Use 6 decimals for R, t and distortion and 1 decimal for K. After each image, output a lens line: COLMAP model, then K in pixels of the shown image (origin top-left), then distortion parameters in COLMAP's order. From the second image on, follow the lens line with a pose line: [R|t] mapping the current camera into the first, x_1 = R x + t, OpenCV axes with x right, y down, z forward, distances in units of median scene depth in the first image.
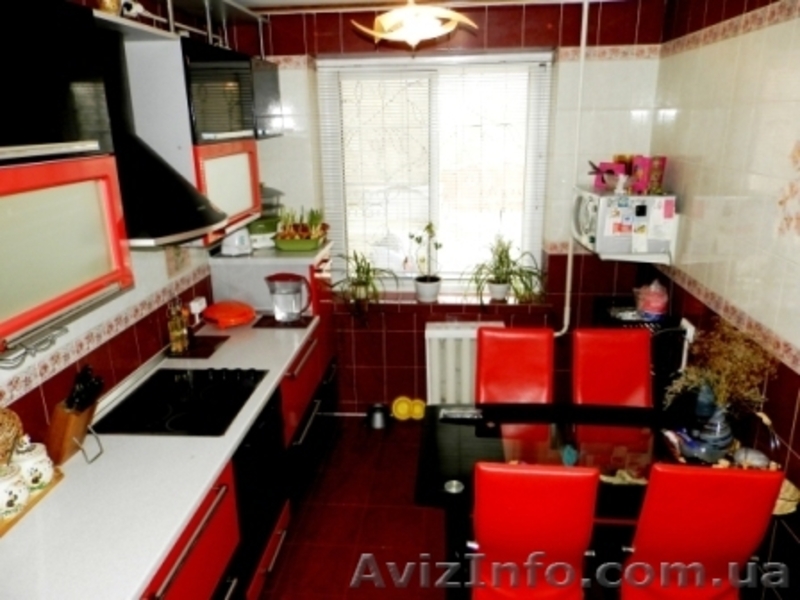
lens RADIAL K [[600.2, 0, 400.0], [0, 600.2, 300.0], [0, 0, 1]] dist [-0.005167, -0.001666]
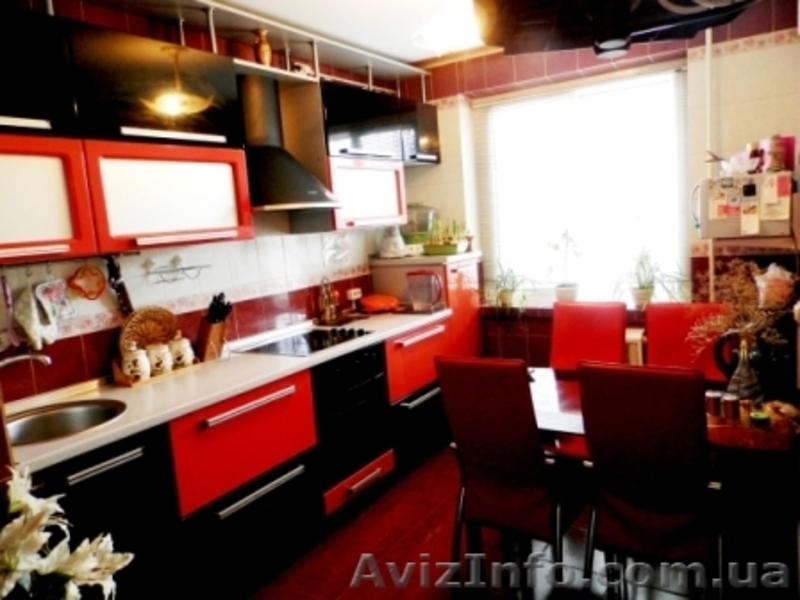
lens RADIAL K [[600.2, 0, 400.0], [0, 600.2, 300.0], [0, 0, 1]] dist [-0.005167, -0.001666]
pose [[0.883653, 0.008782, -0.468060, 0.332814], [-0.073343, 0.990075, -0.119888, 0.163701], [0.462362, 0.140268, 0.875526, -0.054285]]
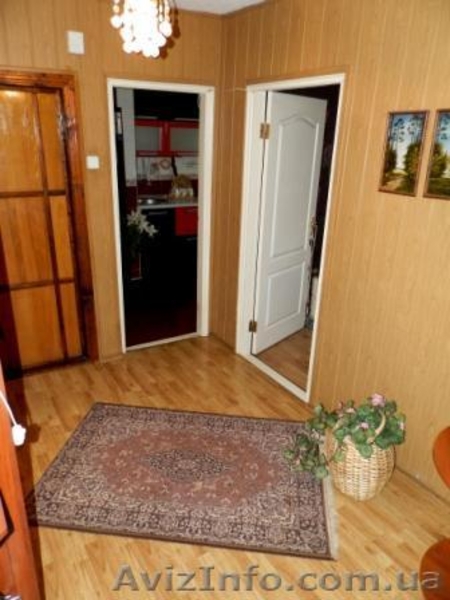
lens RADIAL K [[450.1, 0, 209.6], [0, 450.1, 312.9], [0, 0, 1]] dist [-0.005167, -0.001666]
pose [[0.554786, 0.332185, -0.762801, 1.494390], [-0.277355, 0.938234, 0.206862, 0.229619], [0.784402, 0.096803, 0.612652, -0.574731]]
